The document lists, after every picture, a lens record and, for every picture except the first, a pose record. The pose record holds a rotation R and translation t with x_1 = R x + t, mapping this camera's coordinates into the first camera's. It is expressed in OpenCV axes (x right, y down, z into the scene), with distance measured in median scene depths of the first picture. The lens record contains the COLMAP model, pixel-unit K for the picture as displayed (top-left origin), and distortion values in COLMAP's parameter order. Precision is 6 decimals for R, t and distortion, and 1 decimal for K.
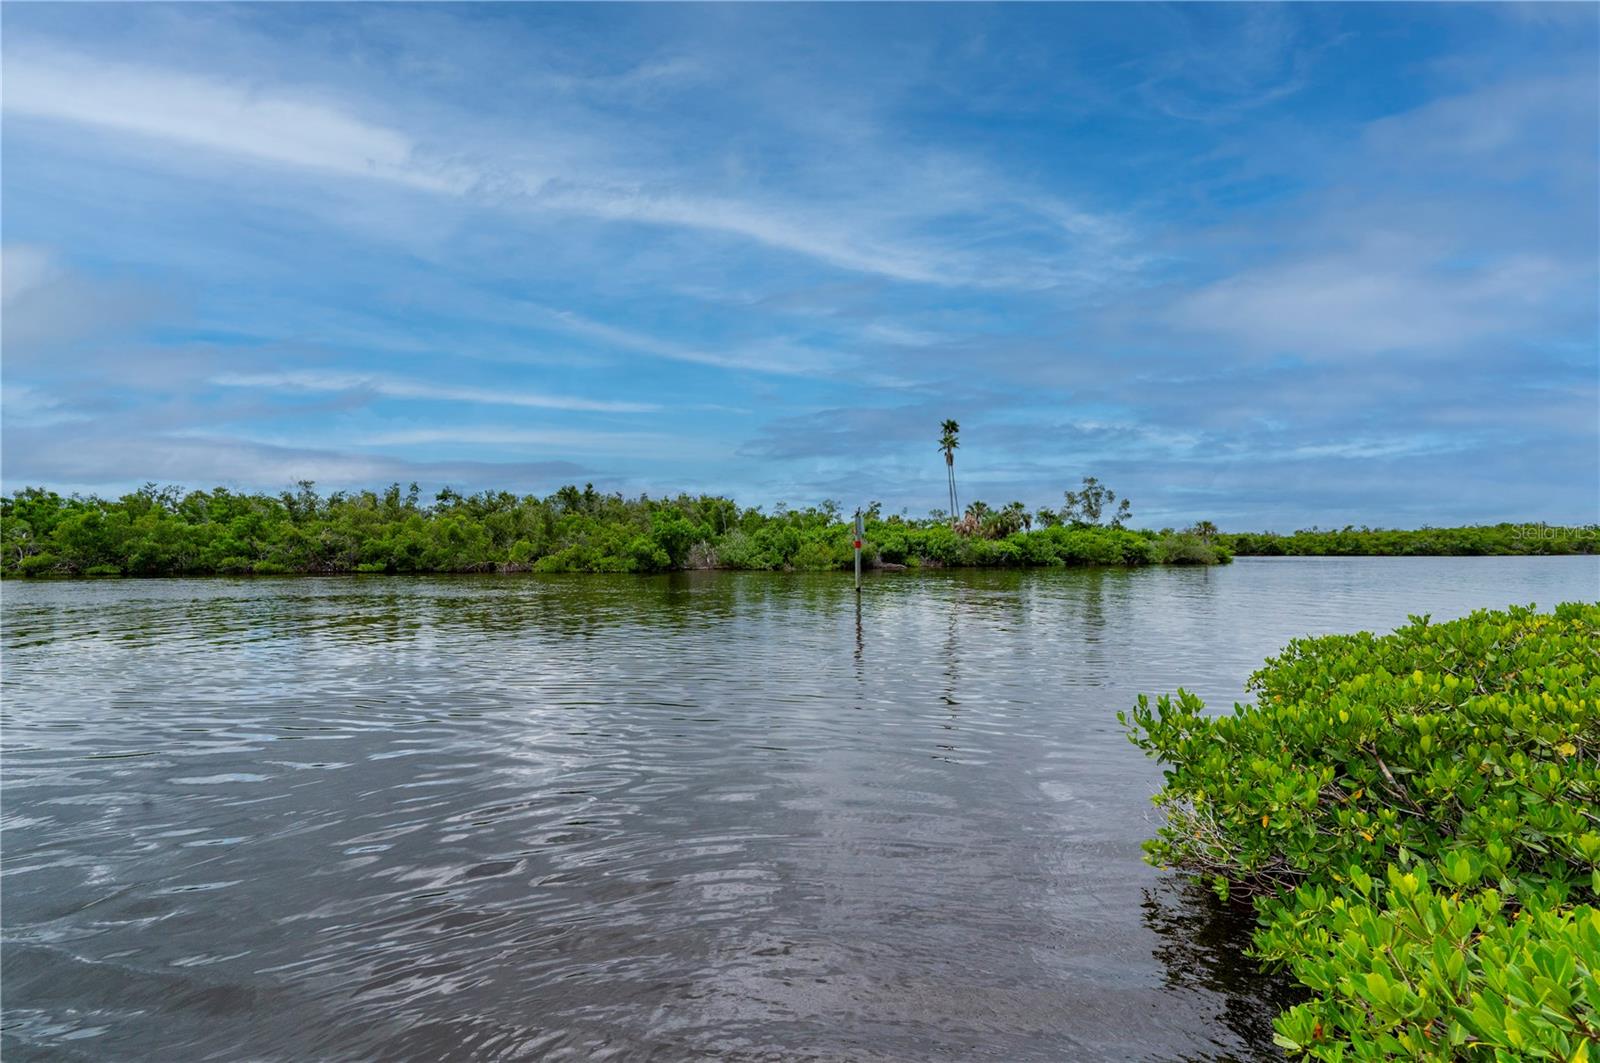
lens RADIAL K [[741.0, 0, 793.1], [0, 741.0, 535.2], [0, 0, 1]] dist [0.001781, -0.000042]
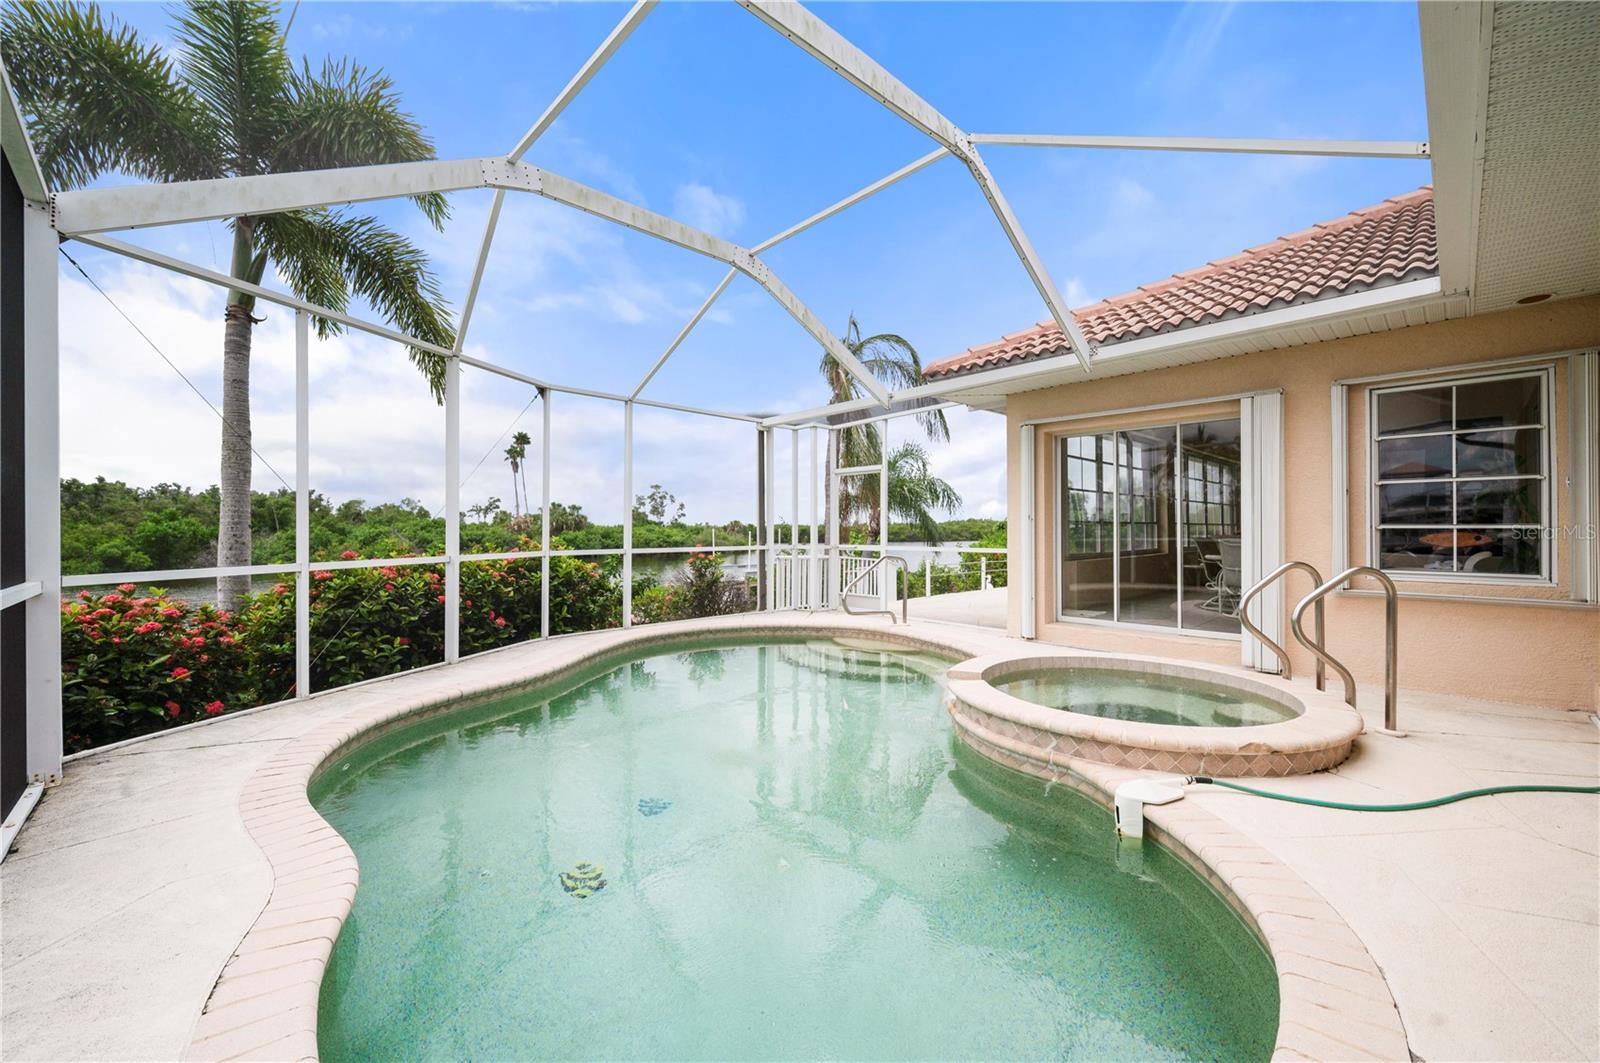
lens RADIAL K [[646.6, 0, 797.5], [0, 646.6, 518.9], [0, 0, 1]] dist [0.003083, -0.001274]
pose [[0.910244, 0.007452, 0.414005, 0.210964], [-0.007329, 0.999971, -0.001885, -0.023829], [-0.414007, -0.001318, 0.910273, -0.119517]]
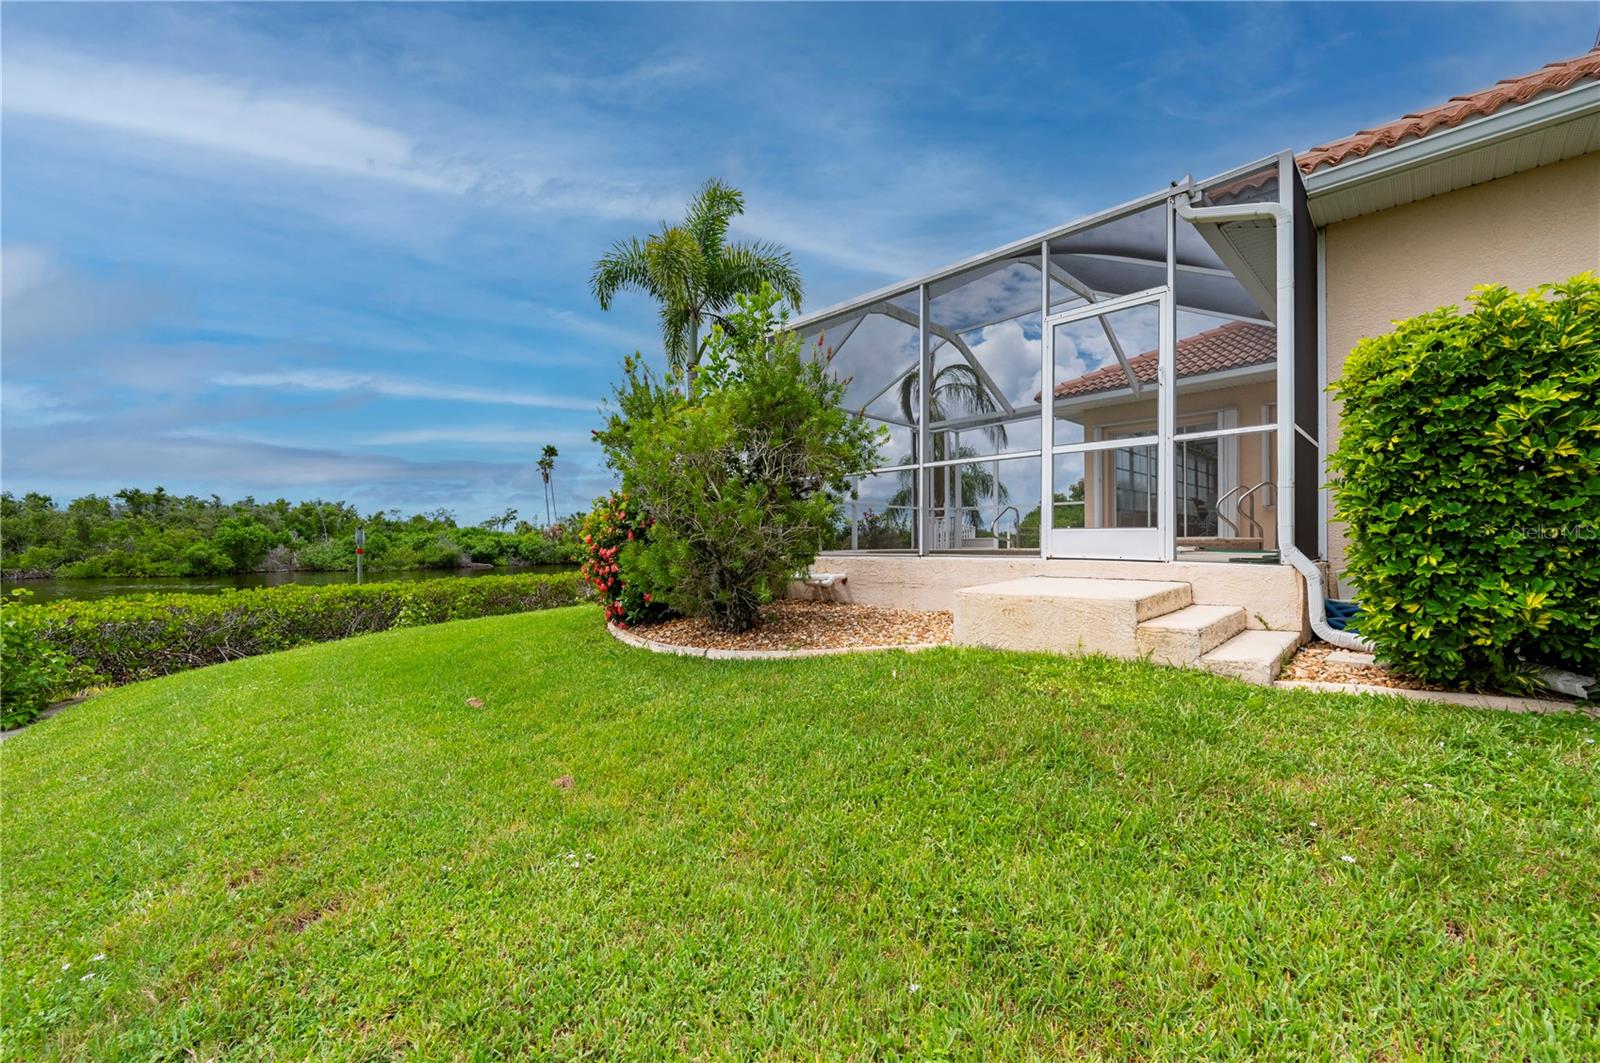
lens RADIAL K [[646.6, 0, 798.6], [0, 646.6, 536.9], [0, 0, 1]] dist [0.003083, -0.001274]
pose [[0.902218, 0.001901, 0.431277, 0.136649], [-0.003558, 0.999989, 0.003036, -0.009543], [-0.431266, -0.004274, 0.902214, -0.165794]]
